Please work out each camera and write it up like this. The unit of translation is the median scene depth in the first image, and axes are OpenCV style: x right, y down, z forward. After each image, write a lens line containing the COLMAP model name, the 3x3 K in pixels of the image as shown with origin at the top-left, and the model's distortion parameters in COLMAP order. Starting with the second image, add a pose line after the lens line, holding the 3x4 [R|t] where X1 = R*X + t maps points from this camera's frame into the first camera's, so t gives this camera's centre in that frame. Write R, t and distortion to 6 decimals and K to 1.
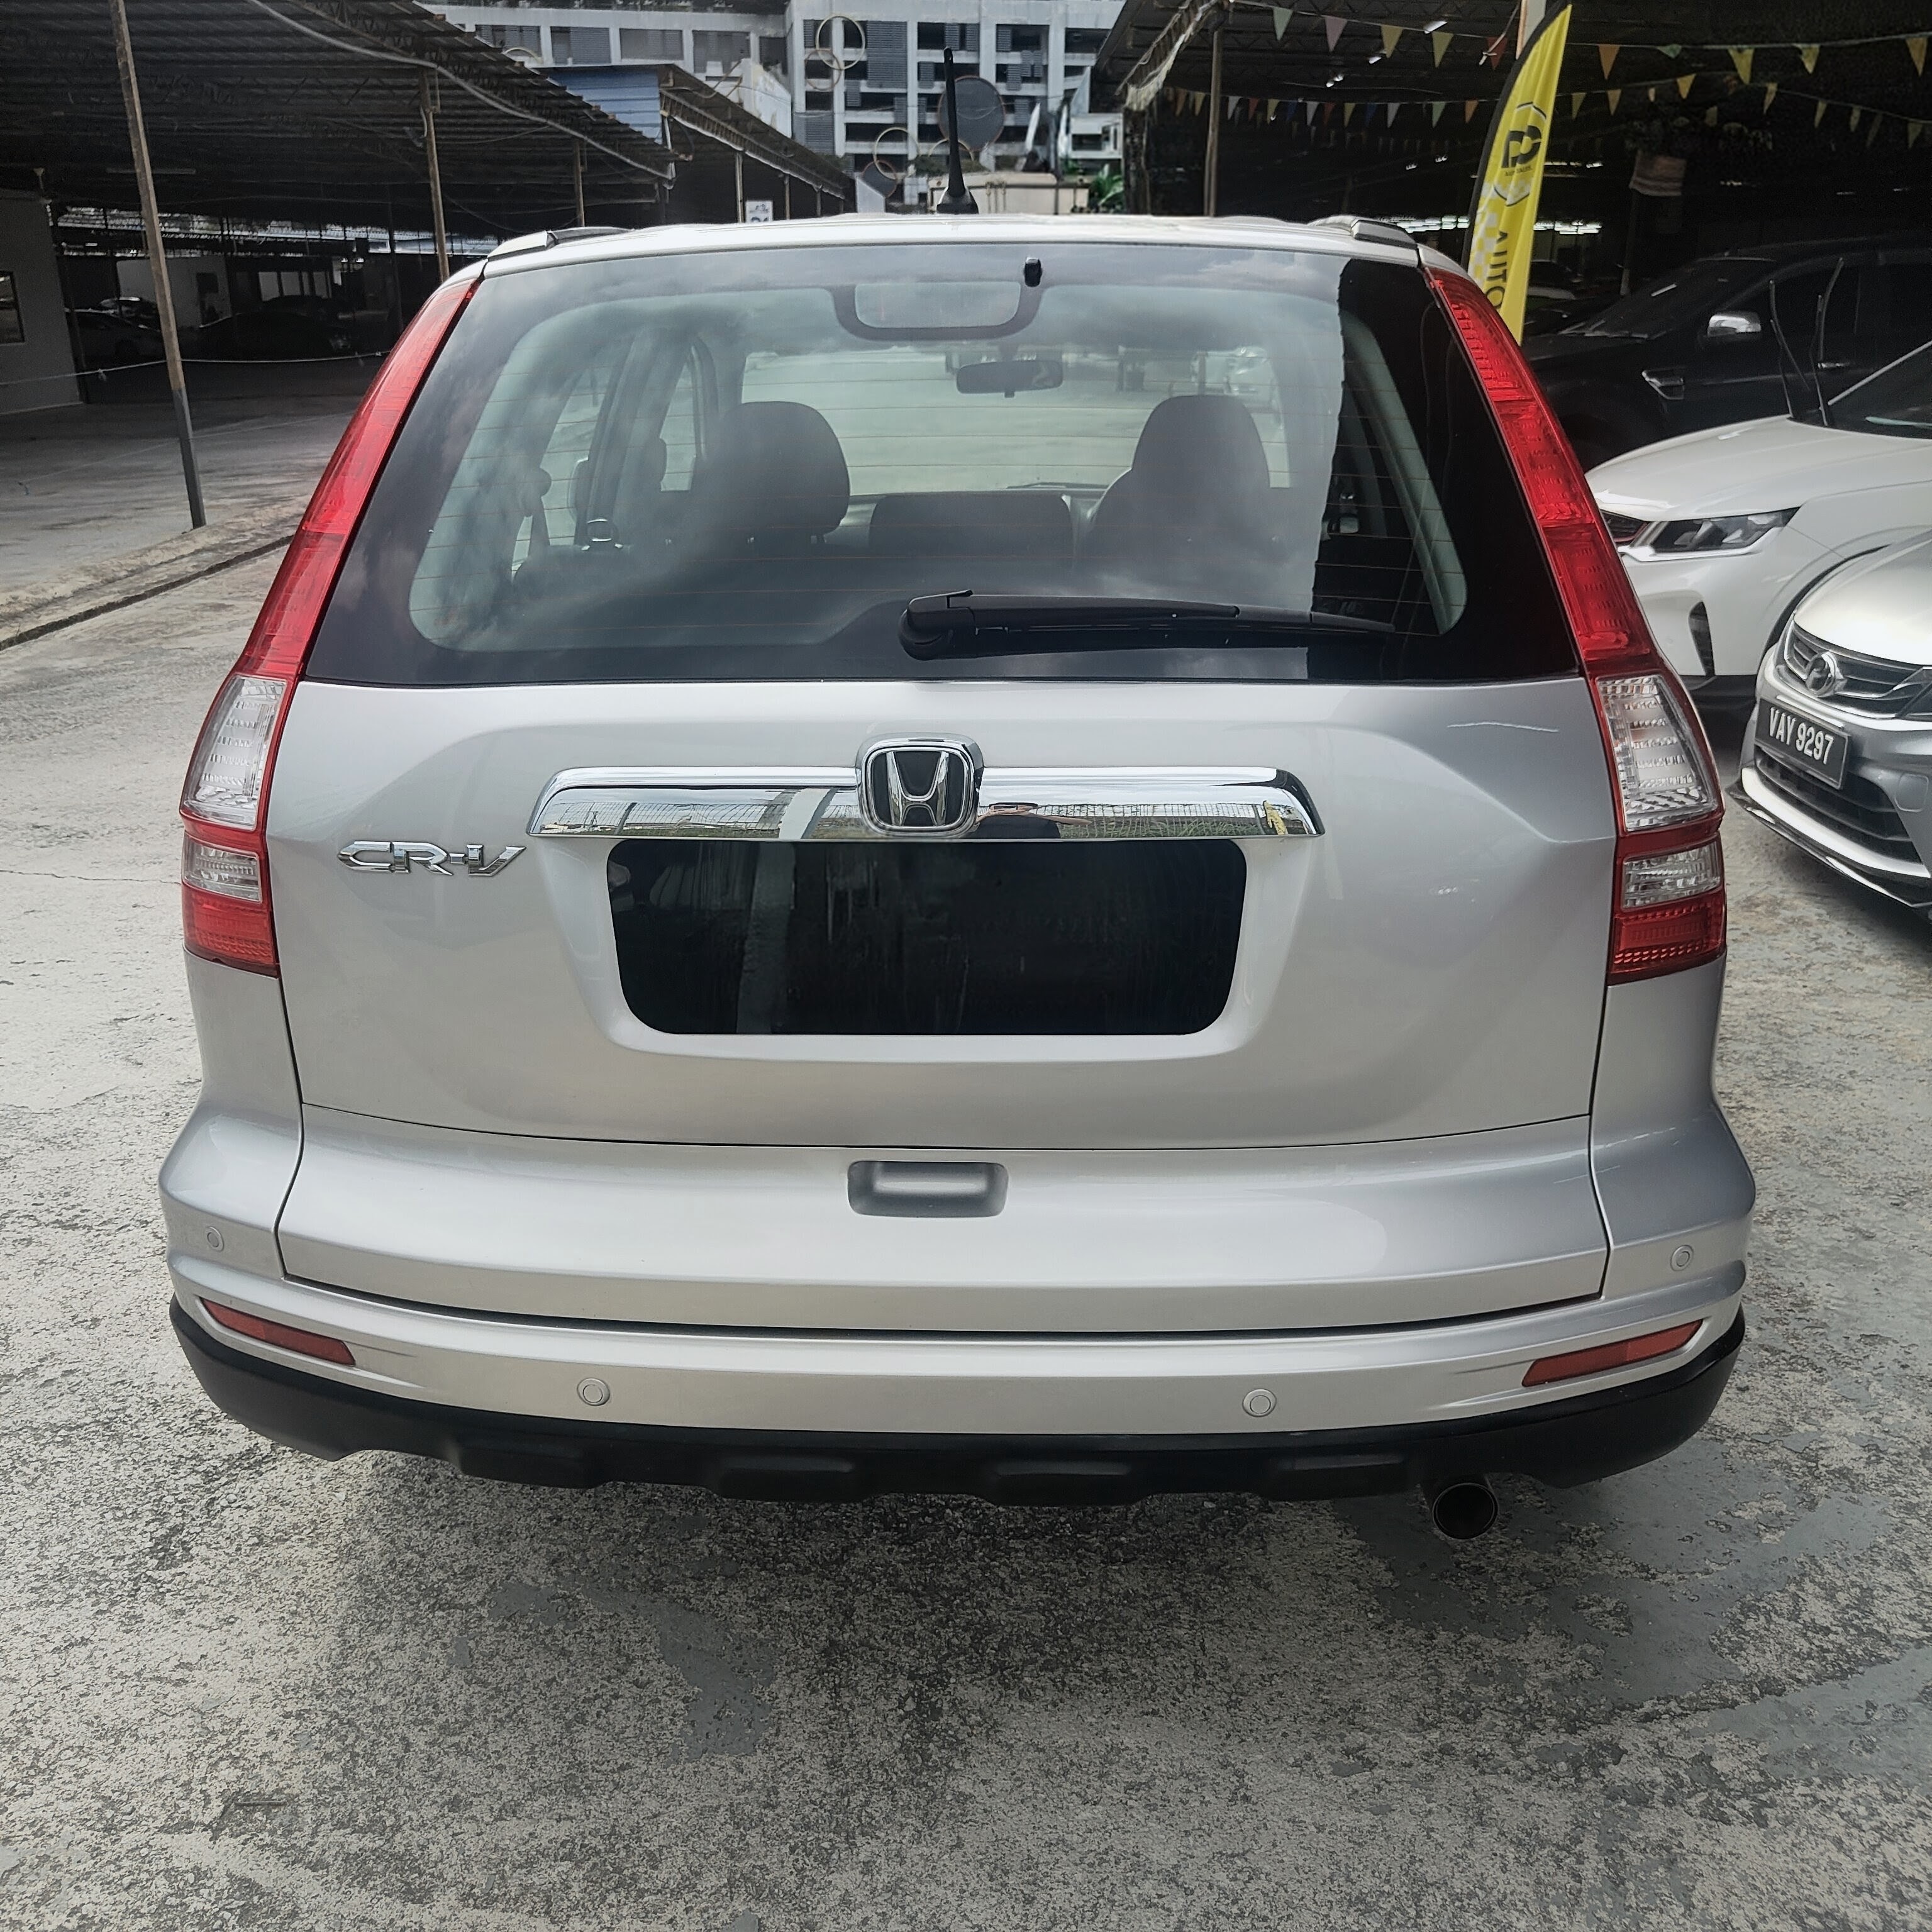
lens RADIAL K [[1820.0, 0, 954.7], [0, 1820.0, 954.5], [0, 0, 1]] dist [0.008297, 0.000000]
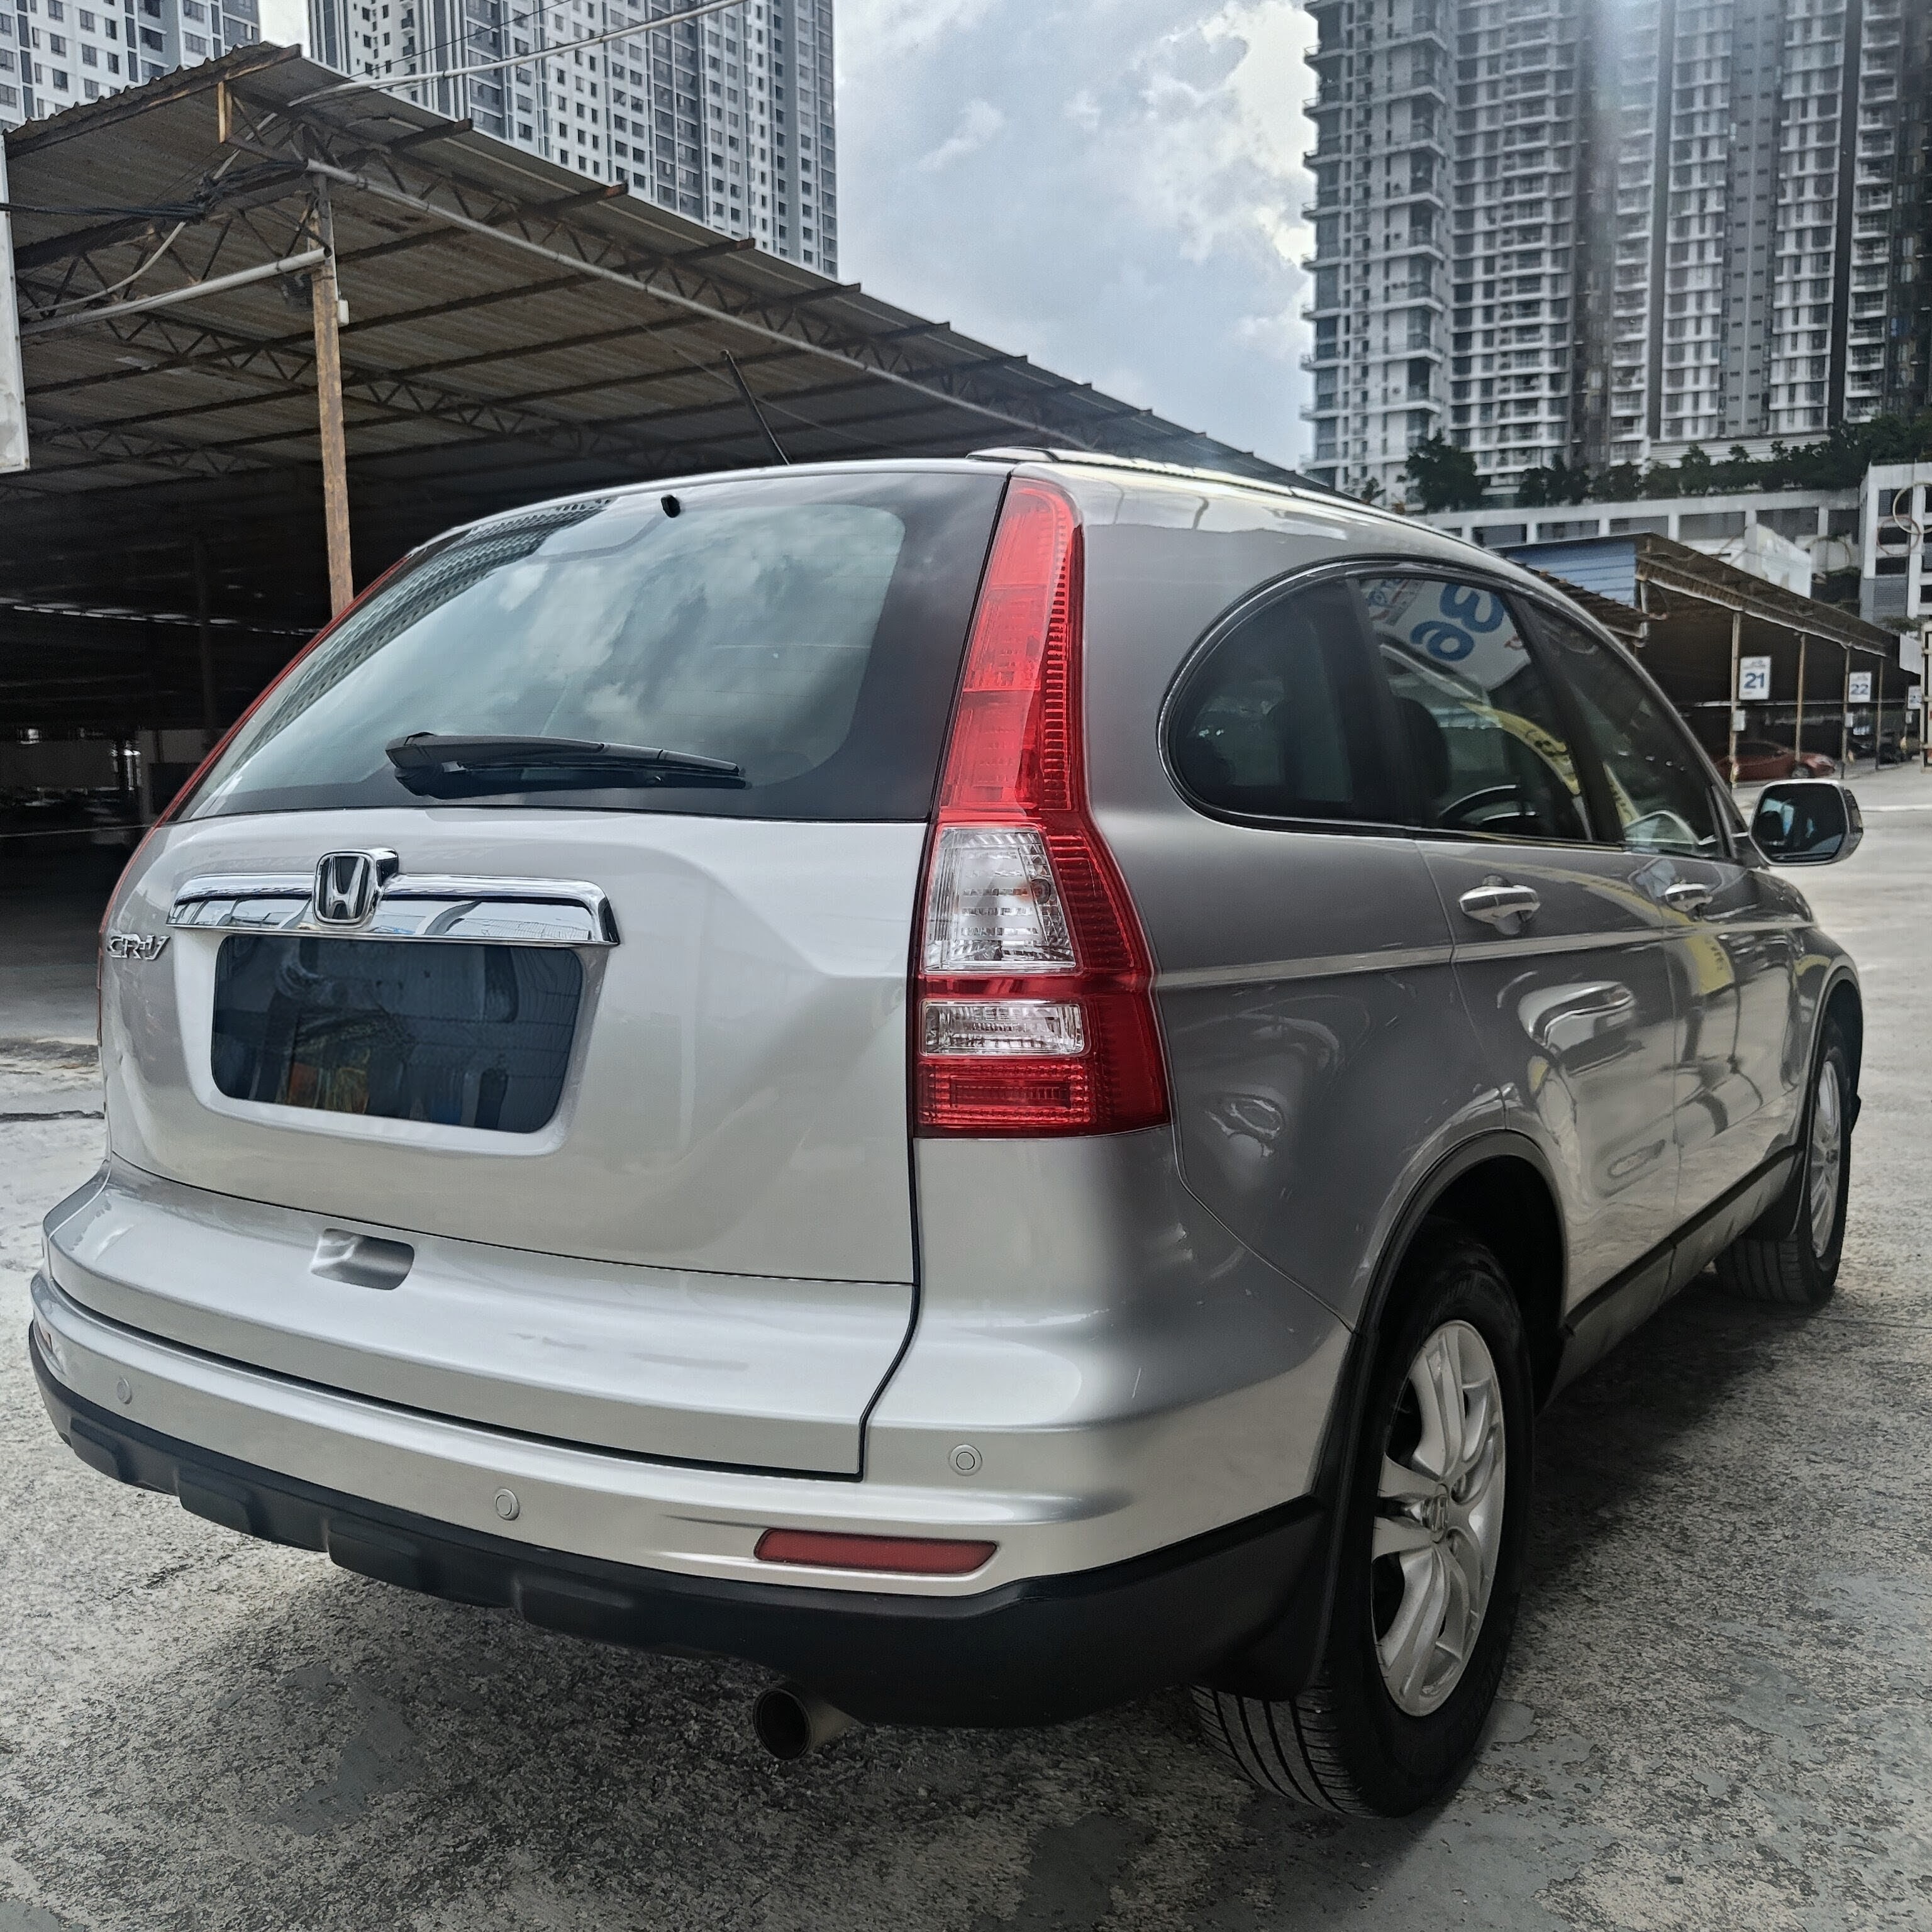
lens RADIAL K [[1820.0, 0, 952.3], [0, 1820.0, 970.1], [0, 0, 1]] dist [0.008297, 0.000000]
pose [[0.852106, 0.042538, -0.521637, 0.694627], [-0.163816, 0.968287, -0.188637, 0.088207], [0.497071, 0.246191, 0.832052, 0.176301]]
